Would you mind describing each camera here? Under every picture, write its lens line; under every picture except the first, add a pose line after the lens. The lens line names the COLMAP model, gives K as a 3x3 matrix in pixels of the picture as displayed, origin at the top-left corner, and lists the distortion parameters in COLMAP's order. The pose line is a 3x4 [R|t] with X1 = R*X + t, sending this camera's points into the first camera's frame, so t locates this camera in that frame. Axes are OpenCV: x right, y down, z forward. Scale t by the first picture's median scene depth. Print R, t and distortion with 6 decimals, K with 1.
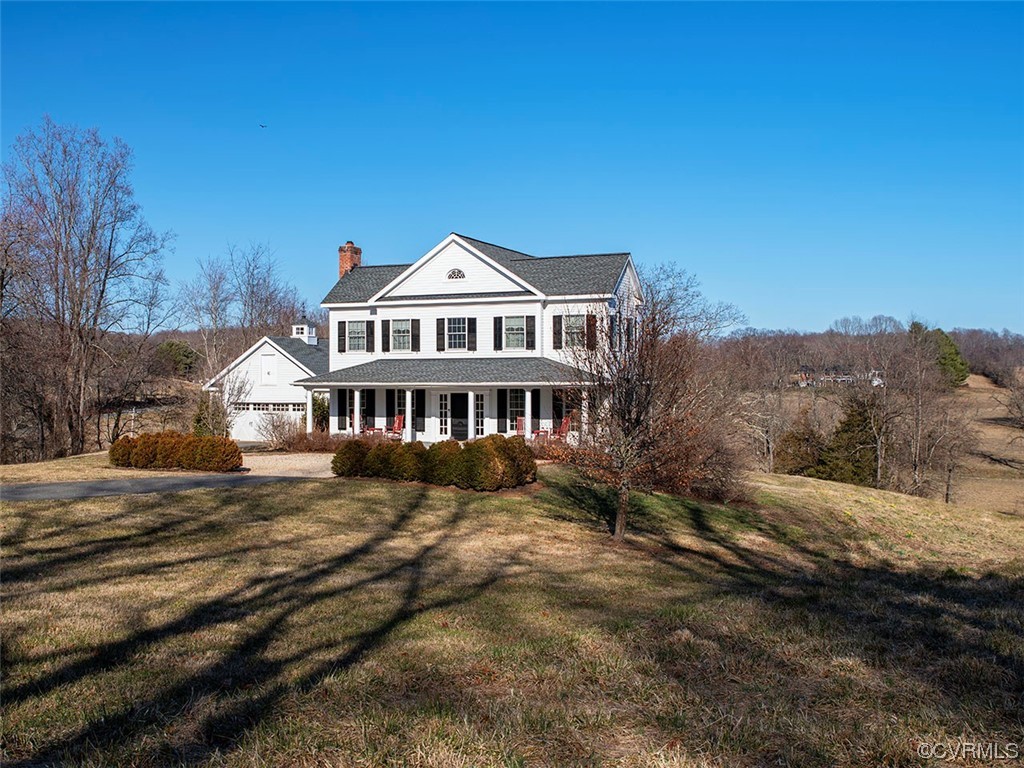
lens RADIAL K [[893.2, 0, 511.8], [0, 893.2, 383.9], [0, 0, 1]] dist [-0.055505, -0.001939]
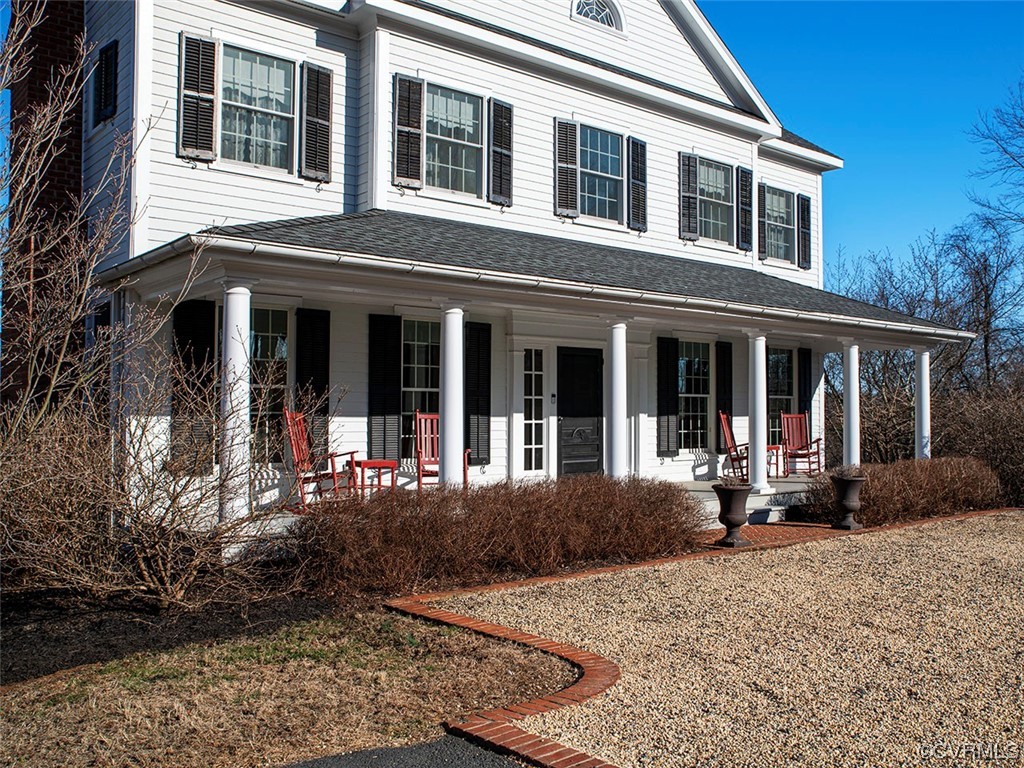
lens RADIAL K [[893.2, 0, 515.2], [0, 893.2, 378.4], [0, 0, 1]] dist [-0.055505, -0.001939]
pose [[0.525618, 0.025887, 0.850327, -0.365155], [-0.018112, 0.999651, -0.019238, 0.029705], [-0.850528, -0.005289, 0.525904, 0.827722]]
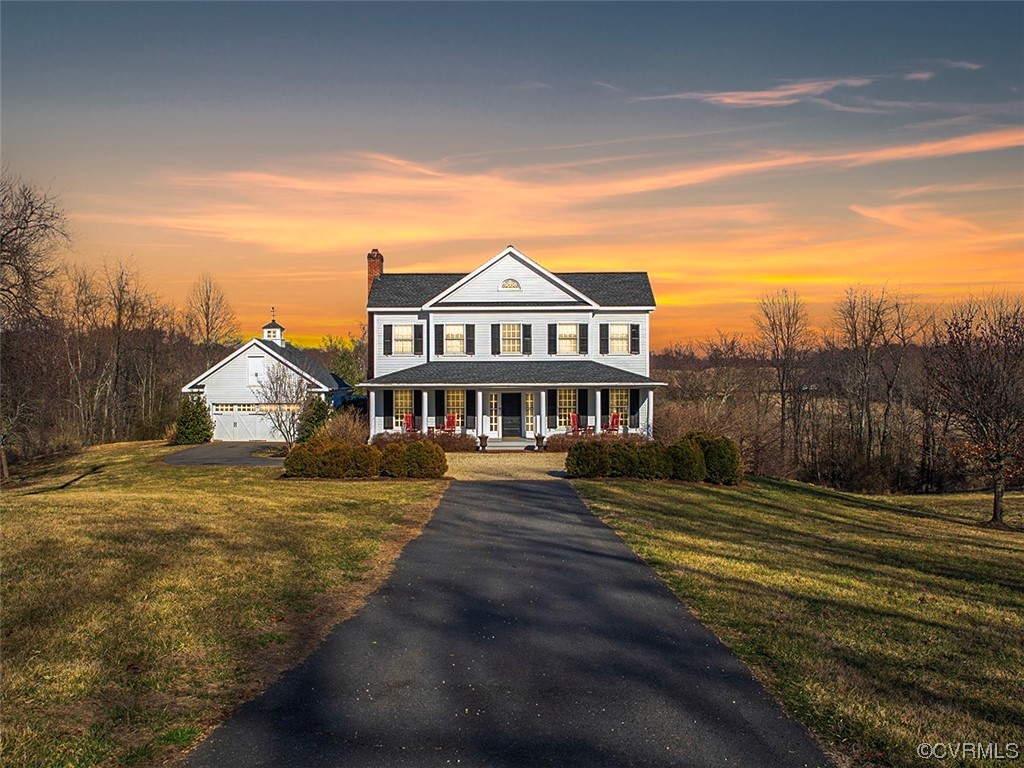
lens RADIAL K [[761.2, 0, 511.1], [0, 761.2, 383.2], [0, 0, 1]] dist [-0.114548, -0.001536]
pose [[0.953332, -0.000512, 0.301923, -0.335055], [0.001325, 0.999996, -0.002489, 0.000511], [-0.301920, 0.002772, 0.953329, 0.113182]]
